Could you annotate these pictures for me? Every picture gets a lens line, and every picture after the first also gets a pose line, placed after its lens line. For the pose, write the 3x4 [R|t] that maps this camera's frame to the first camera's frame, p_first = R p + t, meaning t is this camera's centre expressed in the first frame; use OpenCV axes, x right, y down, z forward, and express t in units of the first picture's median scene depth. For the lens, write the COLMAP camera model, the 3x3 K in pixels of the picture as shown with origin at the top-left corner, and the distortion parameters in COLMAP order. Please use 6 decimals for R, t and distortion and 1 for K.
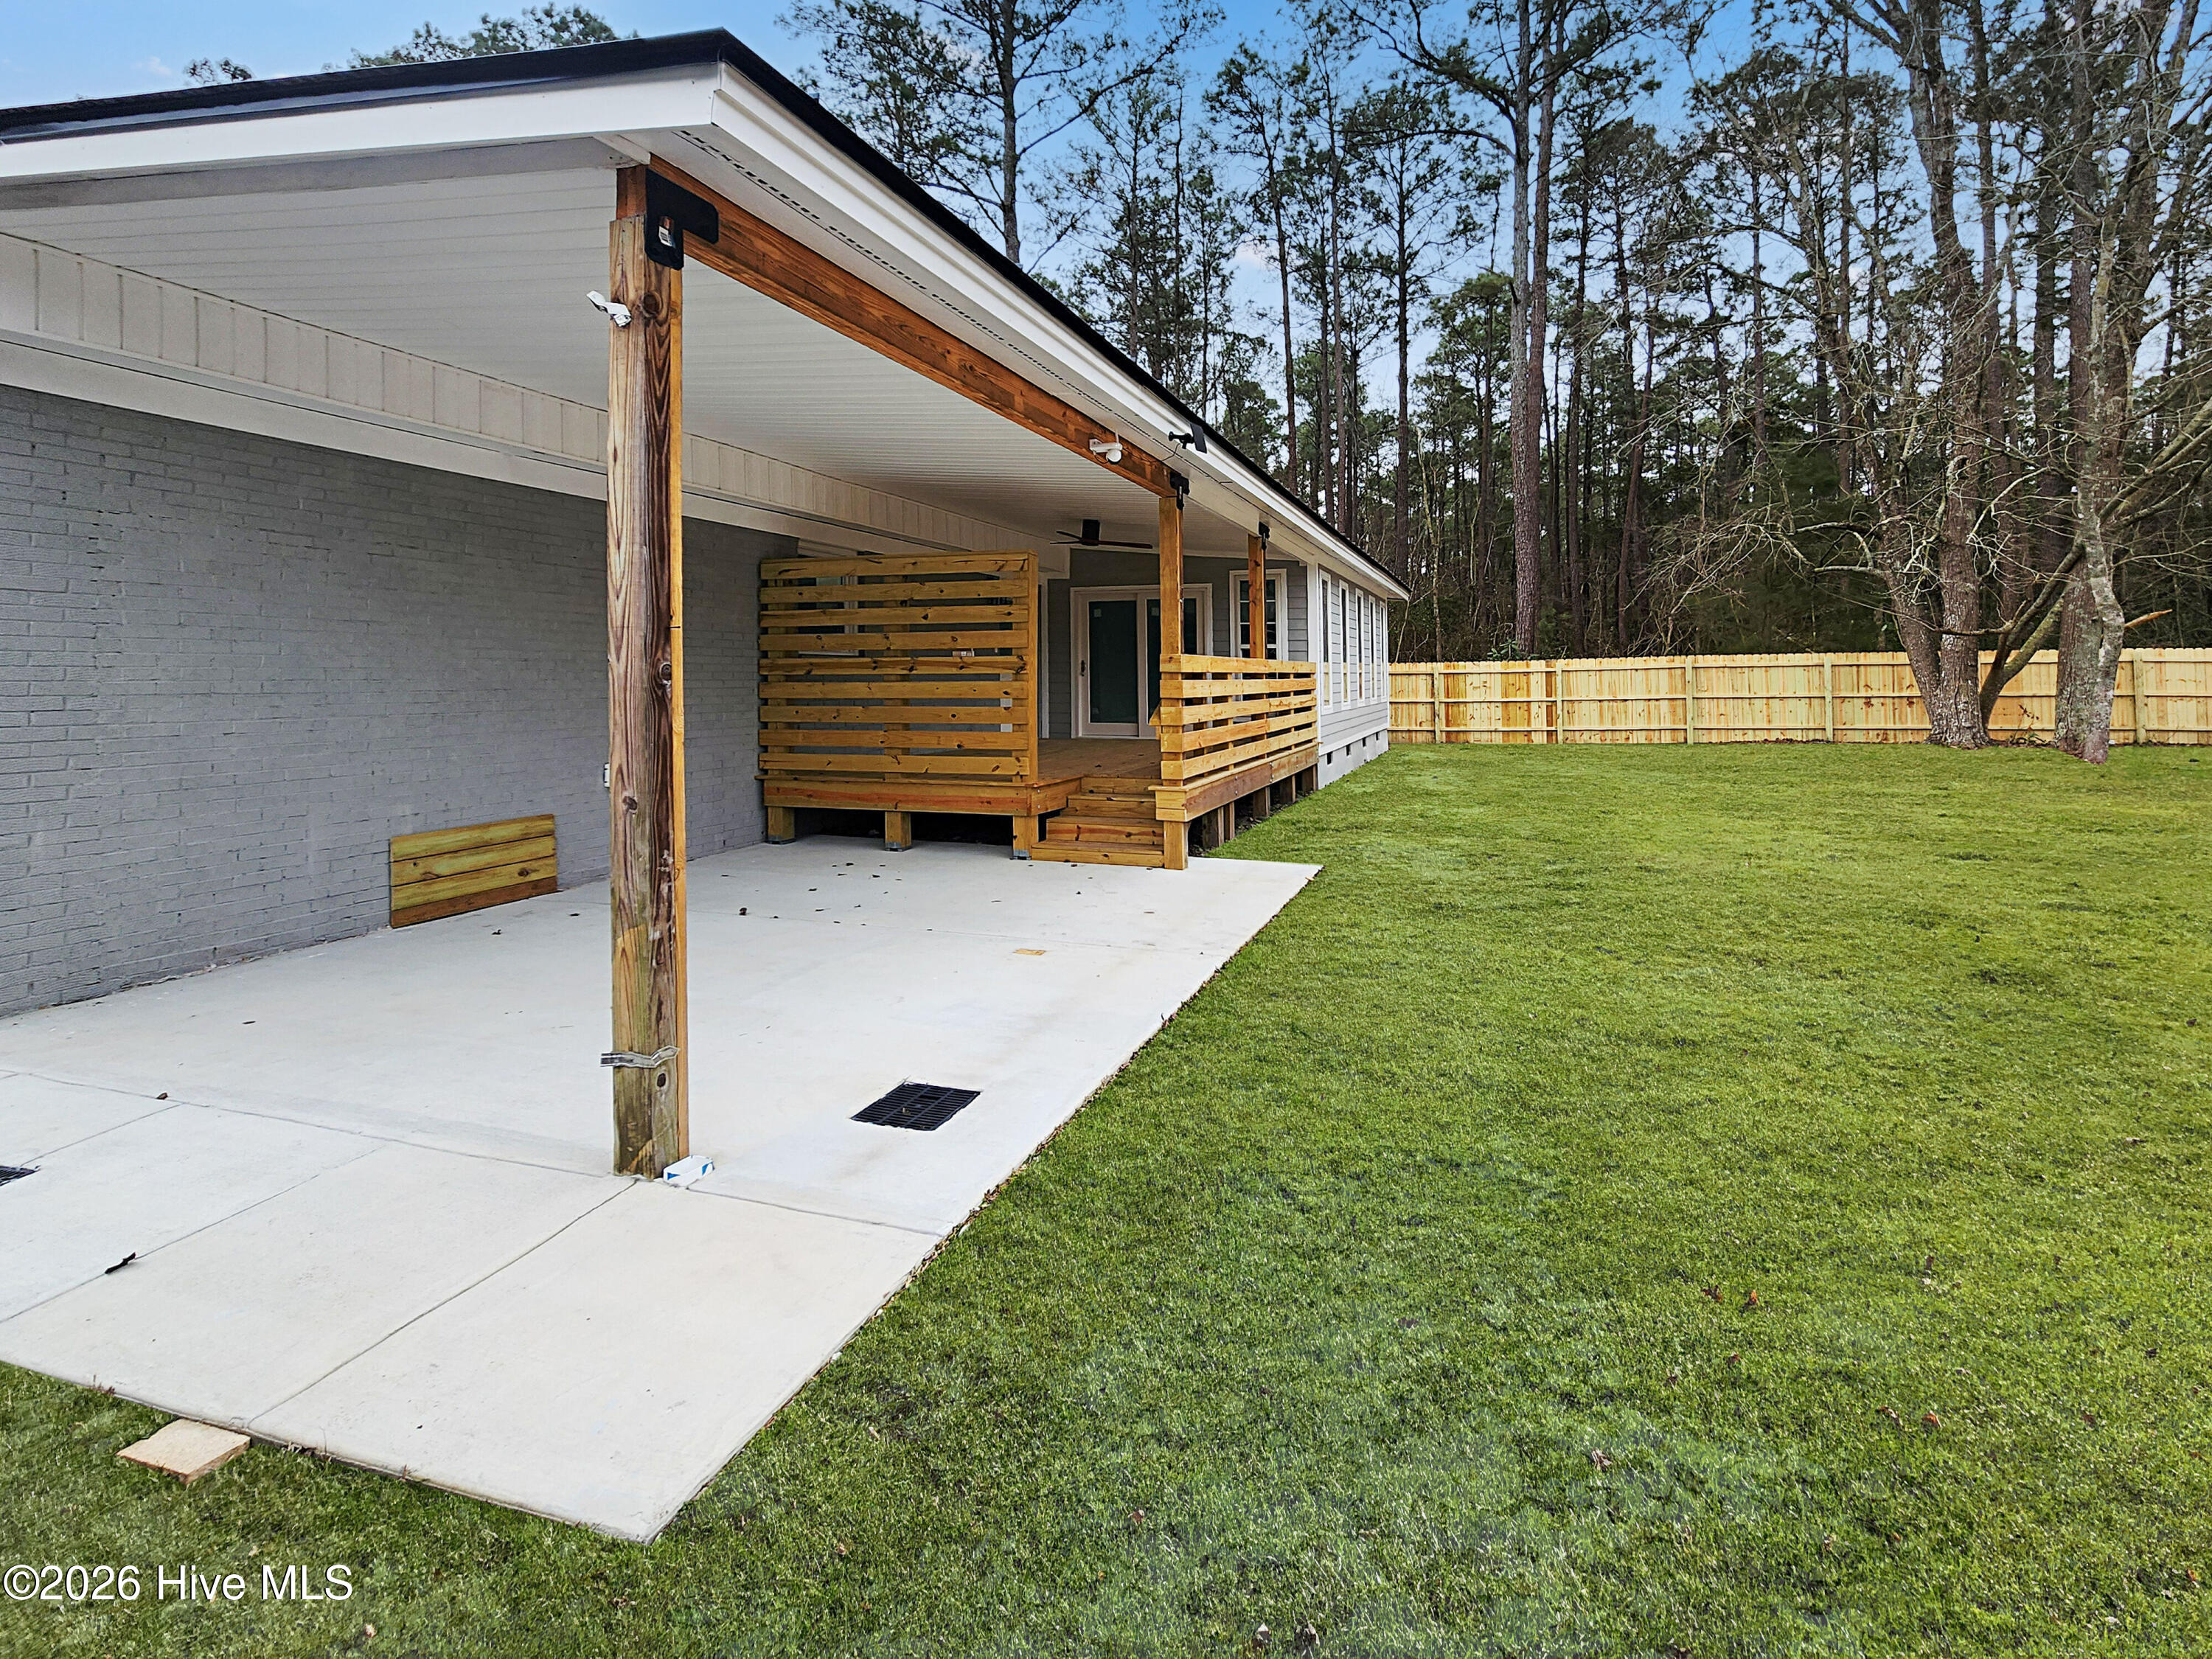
lens RADIAL K [[1013.2, 0, 1101.7], [0, 1013.2, 772.1], [0, 0, 1]] dist [0.001537, 0.000311]
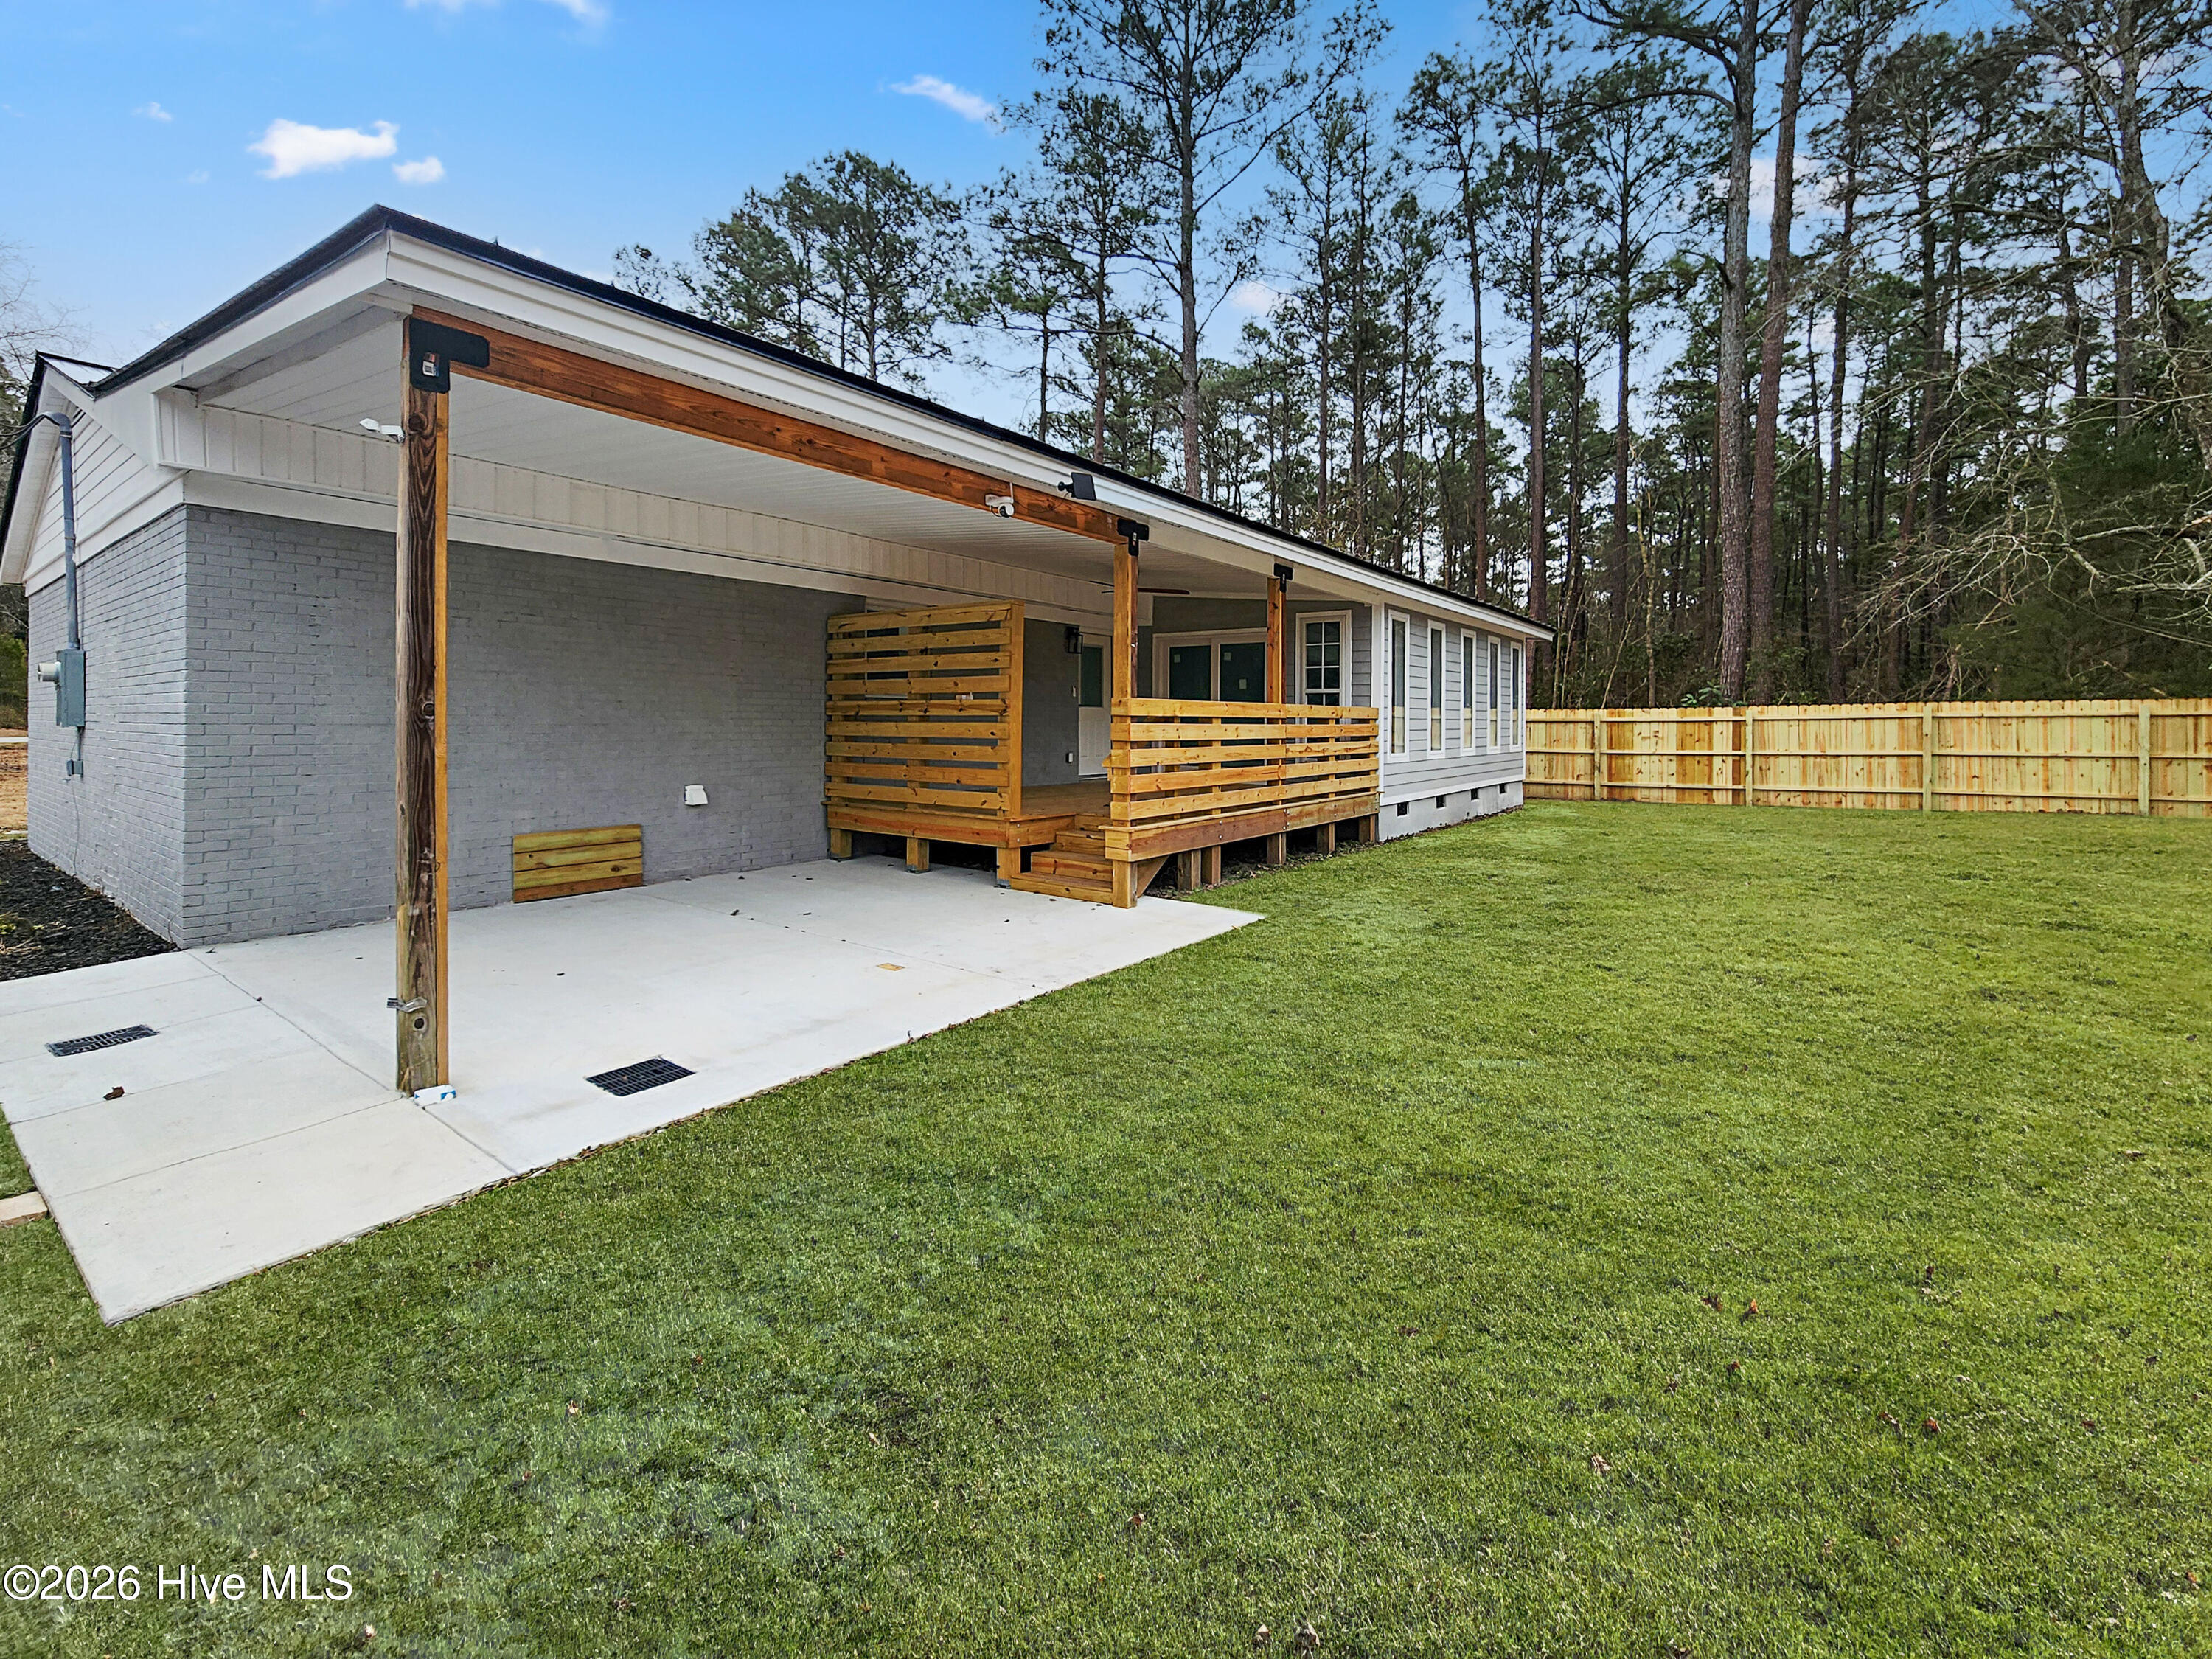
lens RADIAL K [[969.1, 0, 1100.7], [0, 969.1, 833.8], [0, 0, 1]] dist [-0.001275, 0.000382]
pose [[0.934638, 0.051848, -0.351800, 0.352522], [-0.044050, 0.998575, 0.030140, -0.006803], [0.352861, -0.012673, 0.935590, 0.063653]]
